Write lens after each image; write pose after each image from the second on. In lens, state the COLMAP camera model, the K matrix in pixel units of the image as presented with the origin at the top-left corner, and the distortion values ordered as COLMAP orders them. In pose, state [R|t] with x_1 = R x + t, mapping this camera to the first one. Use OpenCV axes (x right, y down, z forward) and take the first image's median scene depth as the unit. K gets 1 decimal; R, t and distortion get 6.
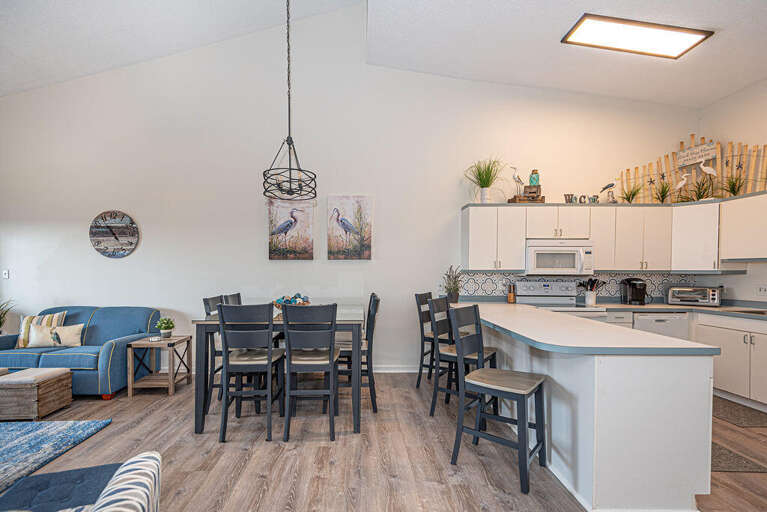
lens RADIAL K [[354.5, 0, 364.4], [0, 354.5, 277.8], [0, 0, 1]] dist [0.032779, -0.015563]
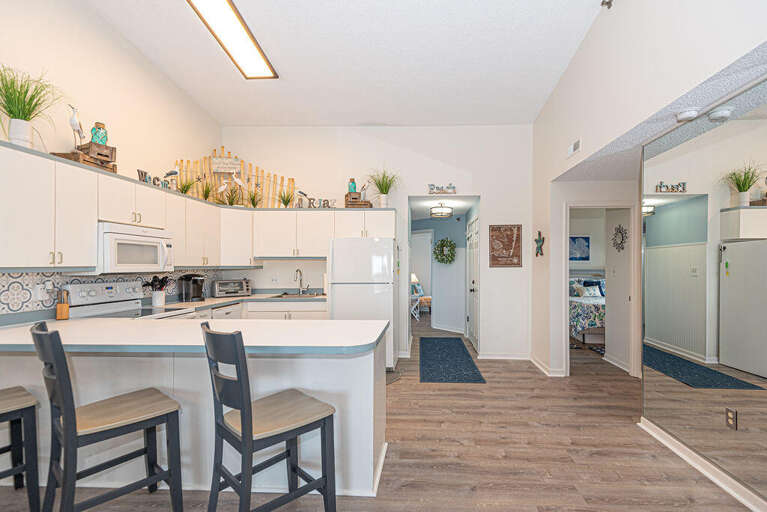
lens RADIAL K [[354.5, 0, 405.5], [0, 354.5, 265.5], [0, 0, 1]] dist [0.032779, -0.015563]
pose [[0.070401, -0.003744, 0.997512, -0.185123], [0.022269, 0.999750, 0.002181, -0.011832], [-0.997270, 0.022060, 0.070467, 0.364662]]
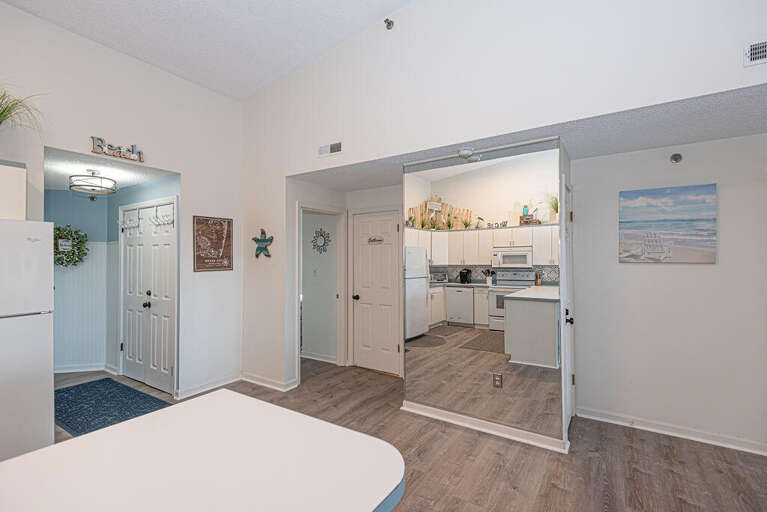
lens RADIAL K [[354.5, 0, 386.7], [0, 354.5, 256.8], [0, 0, 1]] dist [0.032779, -0.015563]
pose [[-0.825978, 0.002666, 0.563697, 0.113899], [0.015381, 0.999723, 0.017810, -0.042795], [-0.563493, 0.023380, -0.825790, 0.627049]]
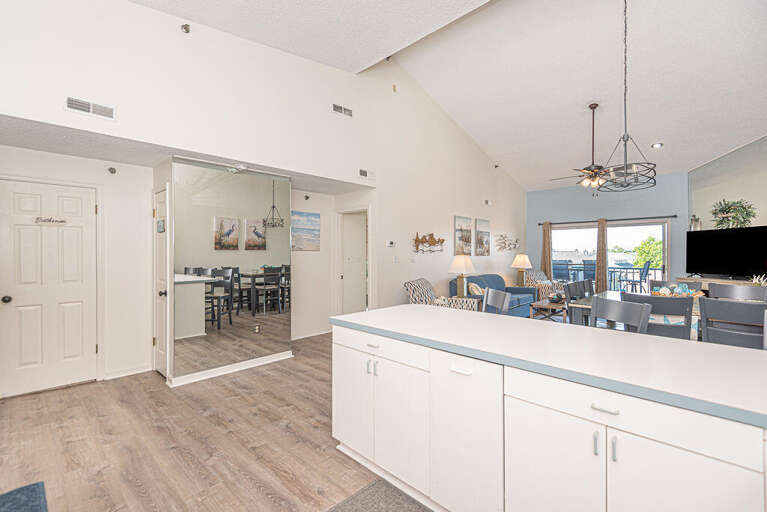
lens RADIAL K [[354.5, 0, 377.2], [0, 354.5, 252.3], [0, 0, 1]] dist [0.032779, -0.015563]
pose [[-0.712890, -0.004693, -0.701260, 0.772191], [-0.017013, 0.999799, 0.010604, -0.022735], [0.701069, 0.019490, -0.712827, 0.887496]]
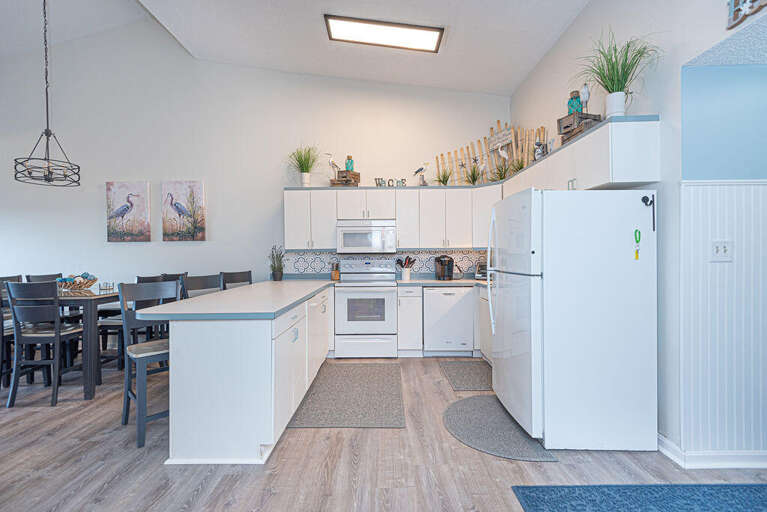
lens RADIAL K [[354.5, 0, 380.6], [0, 354.5, 248.6], [0, 0, 1]] dist [0.032779, -0.015563]
pose [[0.999701, -0.011446, -0.021605, 0.596439], [0.010802, 0.999500, -0.029707, 0.010440], [0.021935, 0.029465, 0.999325, -0.061545]]
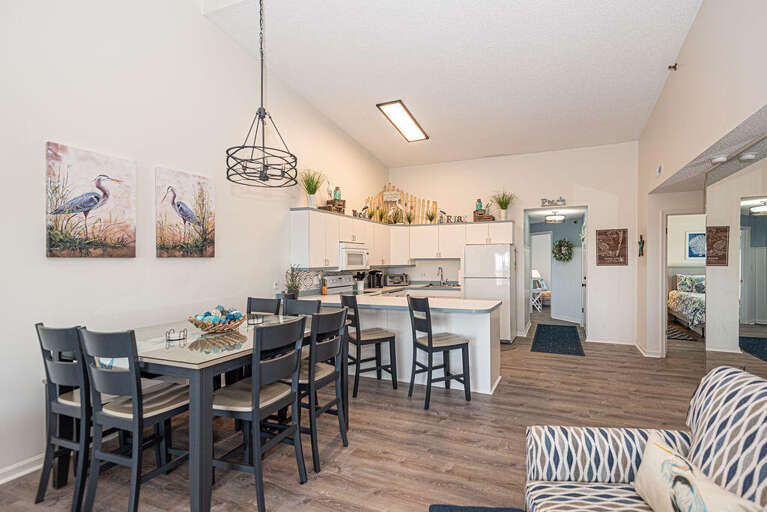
lens RADIAL K [[354.5, 0, 408.3], [0, 354.5, 266.3], [0, 0, 1]] dist [0.032779, -0.015563]
pose [[0.409966, -0.019460, 0.911893, -0.572899], [0.028189, 0.999565, 0.008657, -0.027001], [-0.911665, 0.022156, 0.410336, 0.268534]]
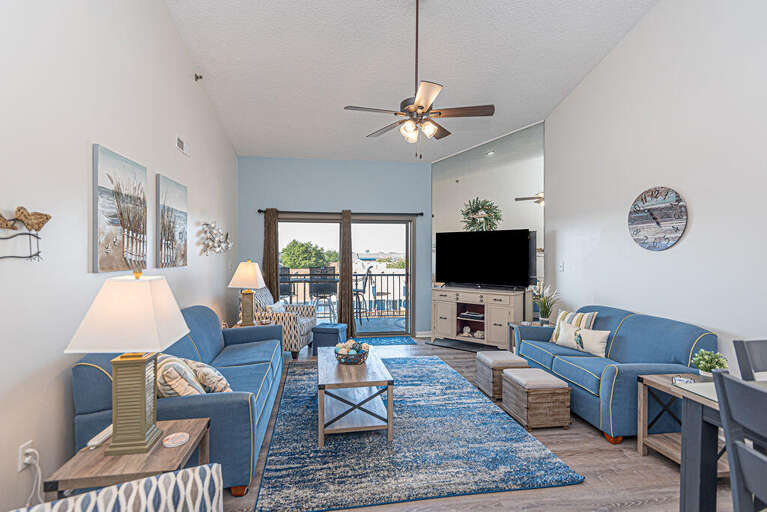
lens RADIAL K [[354.5, 0, 377.0], [0, 354.5, 254.5], [0, 0, 1]] dist [0.032779, -0.015563]
pose [[0.122887, -0.001951, -0.992419, -0.024856], [-0.025614, 0.999659, -0.005137, -0.028794], [0.992090, 0.026051, 0.122795, 0.340860]]
